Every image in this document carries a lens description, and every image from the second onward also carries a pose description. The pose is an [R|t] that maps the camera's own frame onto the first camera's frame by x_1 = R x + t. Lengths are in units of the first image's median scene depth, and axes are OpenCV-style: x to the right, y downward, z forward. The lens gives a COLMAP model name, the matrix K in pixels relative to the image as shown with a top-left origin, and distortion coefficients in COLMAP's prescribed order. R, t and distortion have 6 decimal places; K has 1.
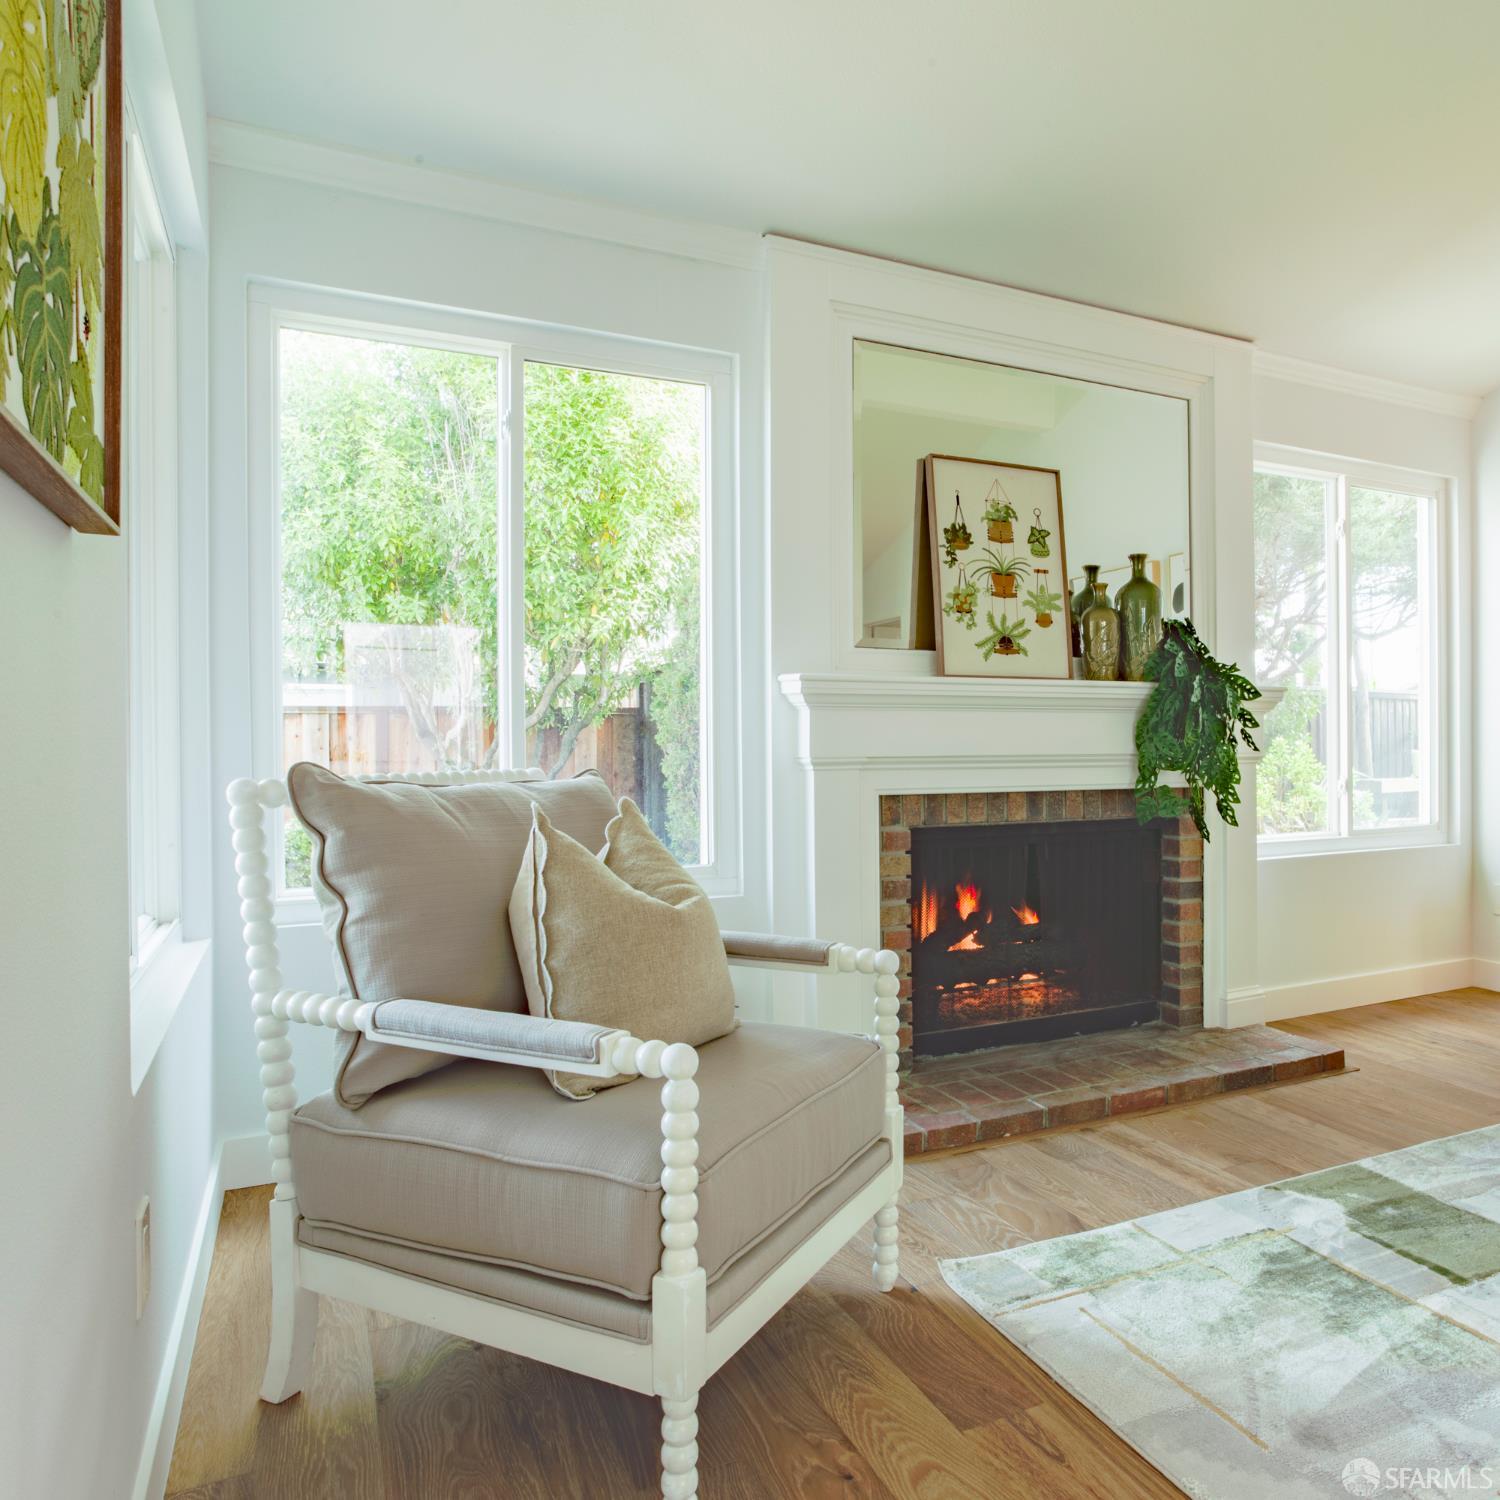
lens RADIAL K [[1036.8, 0, 759.7], [0, 1036.8, 751.0], [0, 0, 1]] dist [-0.049271, 0.024166]
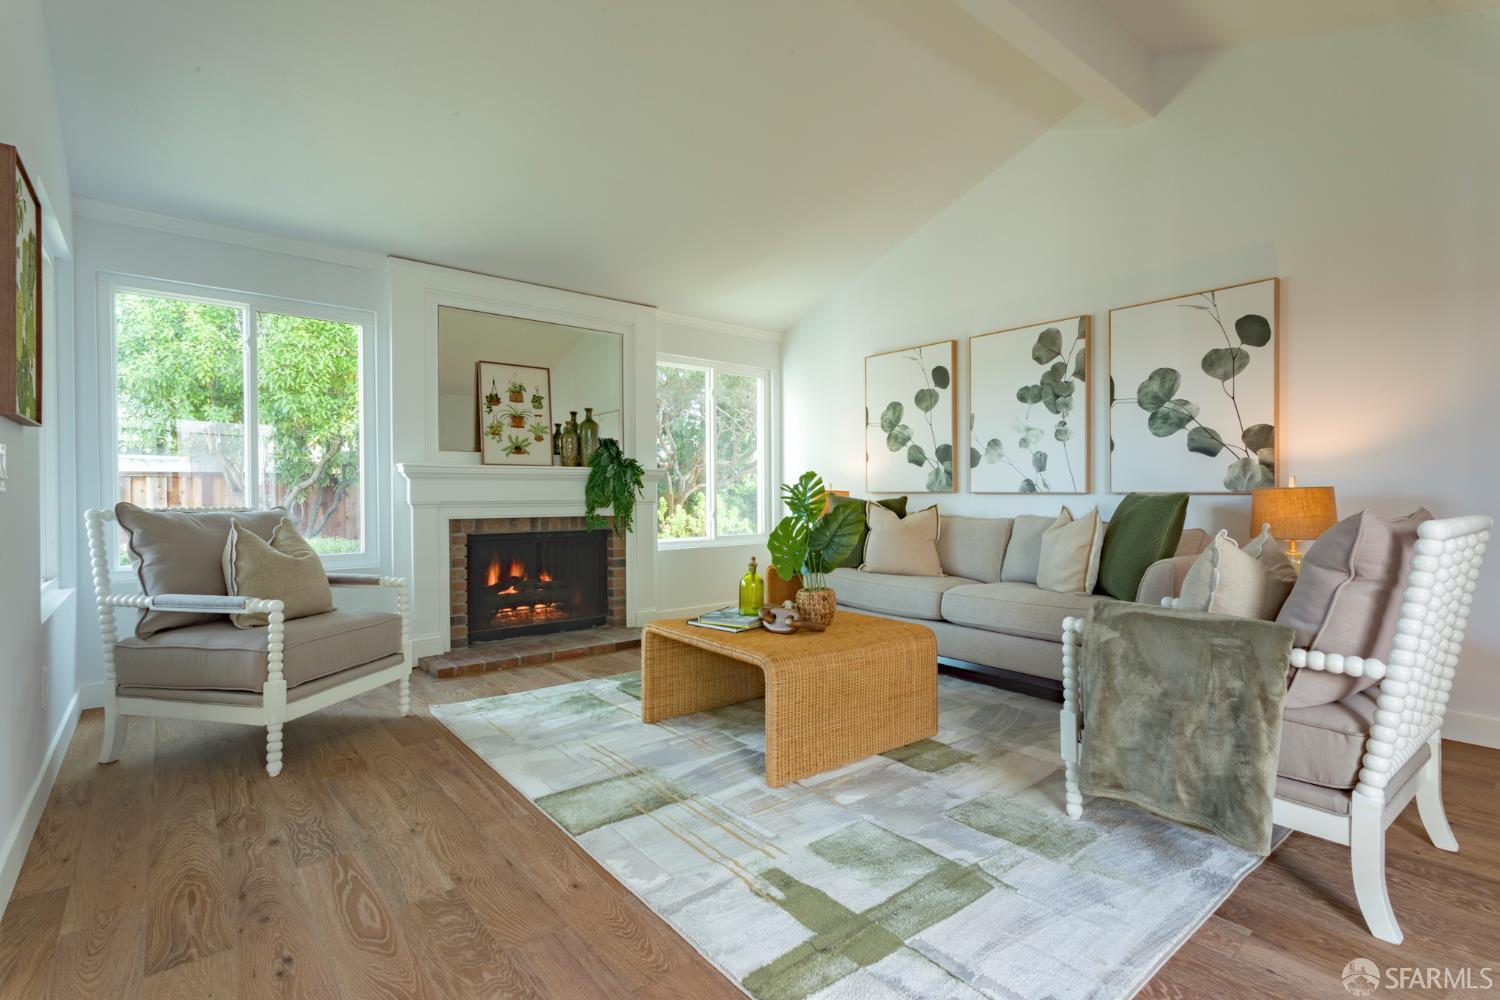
lens RADIAL K [[715.3, 0, 724.9], [0, 715.3, 499.5], [0, 0, 1]] dist [0.006366, 0.000320]
pose [[0.970351, -0.001107, 0.241699, 0.310053], [0.001833, 0.999994, -0.002779, 0.006682], [-0.241695, 0.003139, 0.970347, -0.585425]]
